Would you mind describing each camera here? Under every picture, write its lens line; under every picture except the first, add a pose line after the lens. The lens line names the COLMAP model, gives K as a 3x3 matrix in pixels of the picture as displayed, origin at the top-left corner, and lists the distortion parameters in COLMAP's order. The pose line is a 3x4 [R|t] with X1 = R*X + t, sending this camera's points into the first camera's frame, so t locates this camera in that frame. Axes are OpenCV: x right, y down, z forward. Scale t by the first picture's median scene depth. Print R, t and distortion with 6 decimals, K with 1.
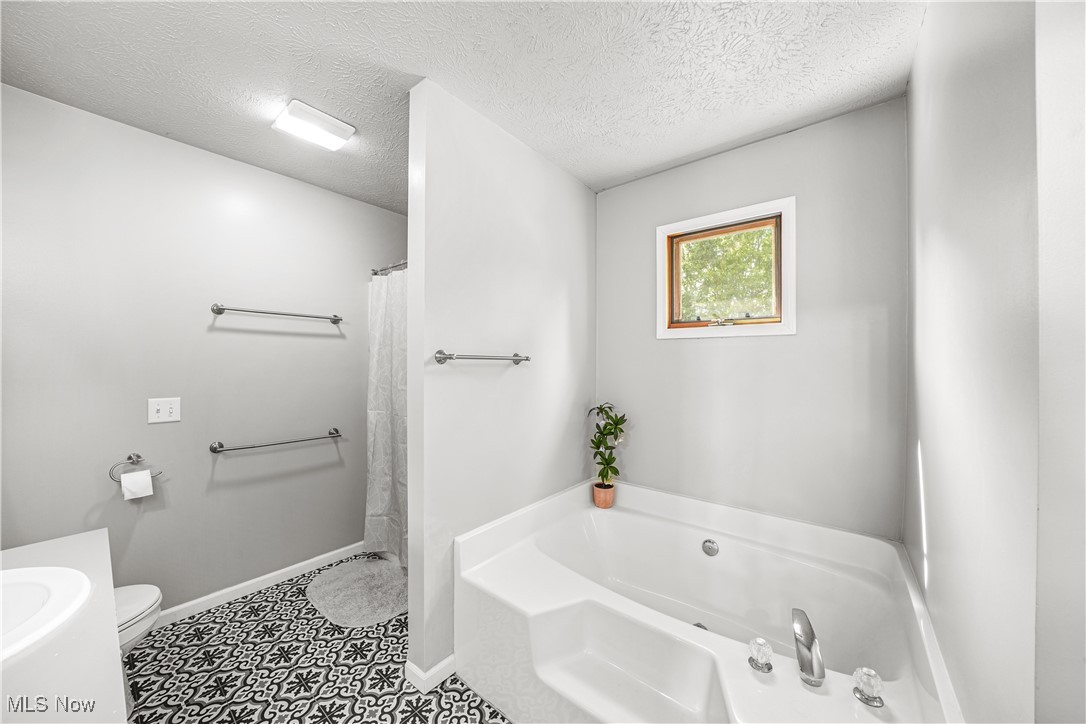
lens RADIAL K [[377.2, 0, 536.0], [0, 377.2, 361.7], [0, 0, 1]] dist [-0.017615, 0.000082]
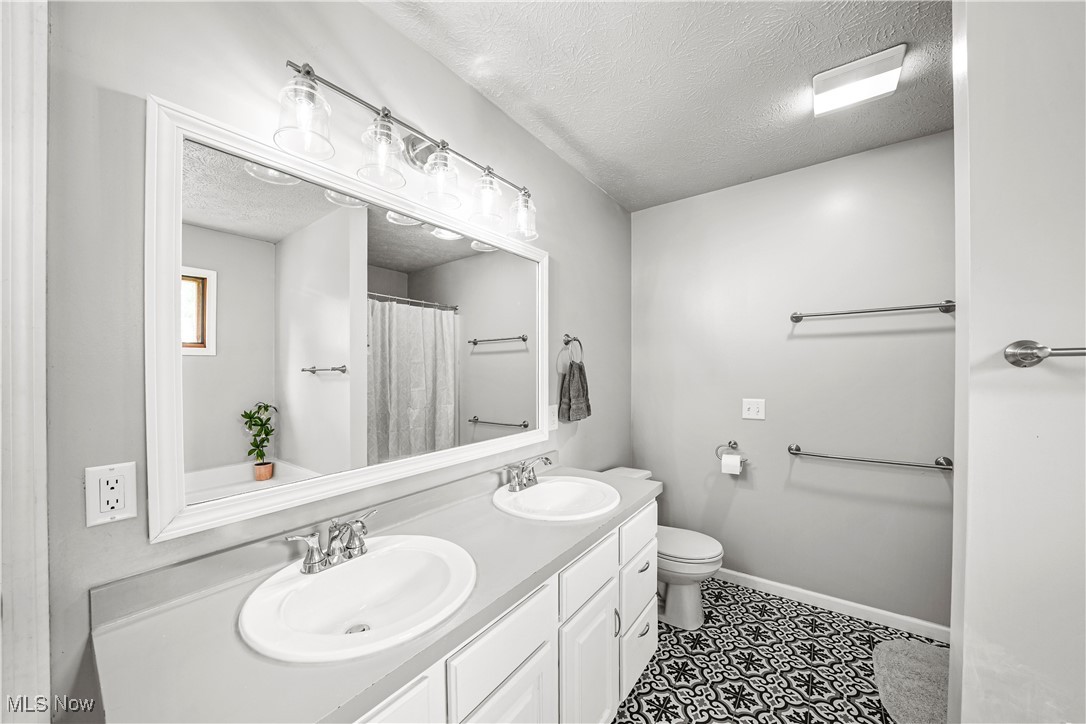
lens RADIAL K [[388.4, 0, 542.8], [0, 388.4, 367.5], [0, 0, 1]] dist [-0.017289, 0.000211]
pose [[0.050938, -0.013498, -0.998611, 0.210335], [0.016120, 0.999790, -0.012692, 0.002093], [0.998572, -0.015451, 0.051145, 0.256535]]
